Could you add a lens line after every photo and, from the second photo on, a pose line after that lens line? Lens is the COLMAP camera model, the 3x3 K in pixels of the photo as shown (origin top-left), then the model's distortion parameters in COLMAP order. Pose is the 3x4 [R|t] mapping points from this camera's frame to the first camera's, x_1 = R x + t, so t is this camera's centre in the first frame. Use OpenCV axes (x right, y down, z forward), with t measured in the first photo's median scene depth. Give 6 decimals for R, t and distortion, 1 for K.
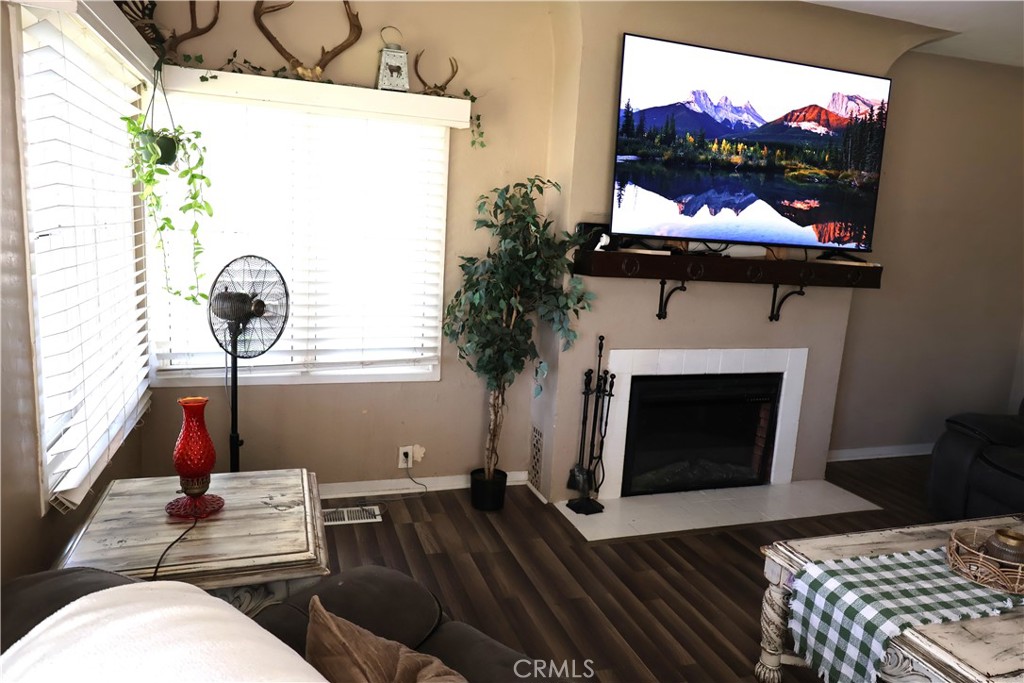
lens RADIAL K [[687.8, 0, 512.7], [0, 687.8, 335.3], [0, 0, 1]] dist [0.003891, 0.003577]
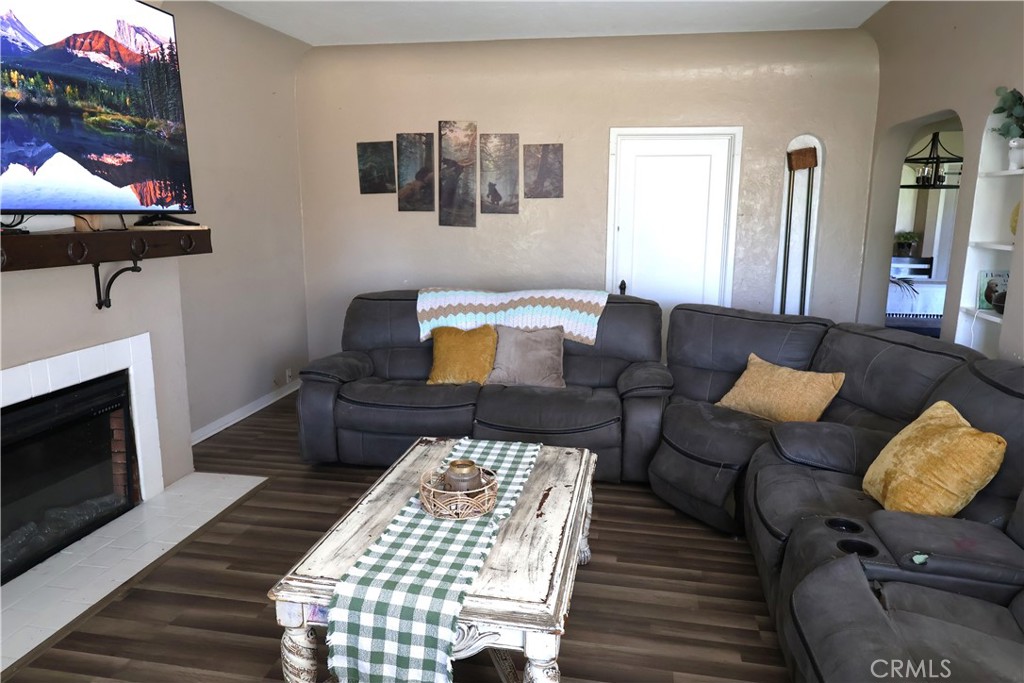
lens RADIAL K [[685.0, 0, 513.4], [0, 685.0, 334.2], [0, 0, 1]] dist [0.003660, 0.001891]
pose [[0.492692, -0.214996, 0.843227, -0.067362], [0.163372, 0.974622, 0.153041, -0.039179], [-0.854731, 0.062358, 0.515313, 0.211953]]
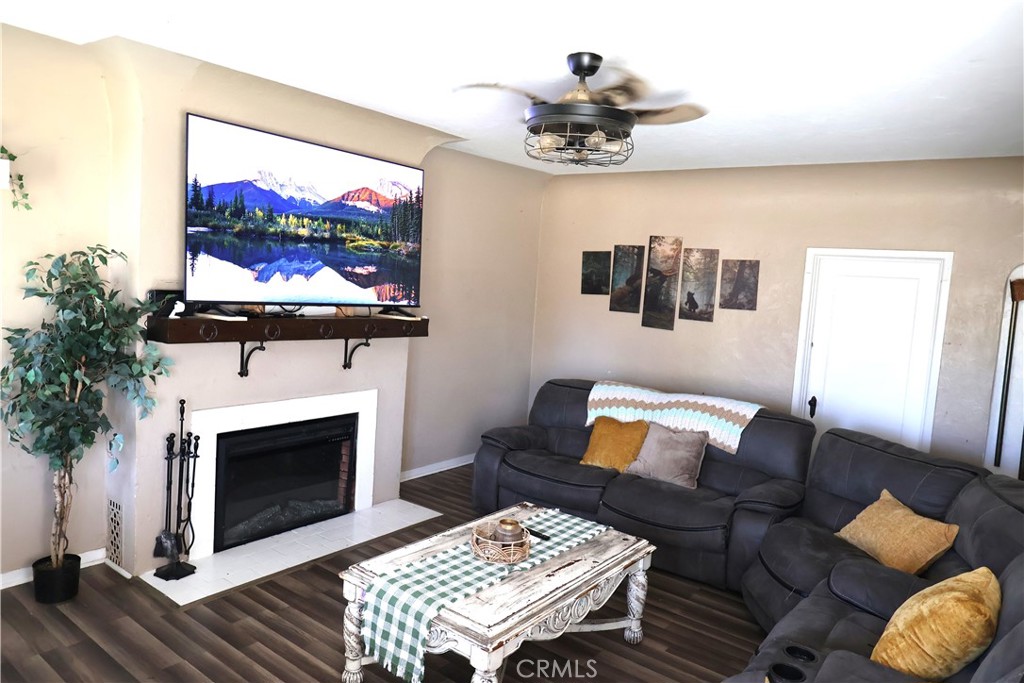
lens RADIAL K [[685.0, 0, 513.4], [0, 685.0, 334.2], [0, 0, 1]] dist [0.003660, 0.001891]
pose [[0.835989, -0.051579, 0.546317, -0.010711], [0.073327, 0.997144, -0.018063, -0.041329], [-0.543825, 0.055160, 0.837384, -0.121700]]
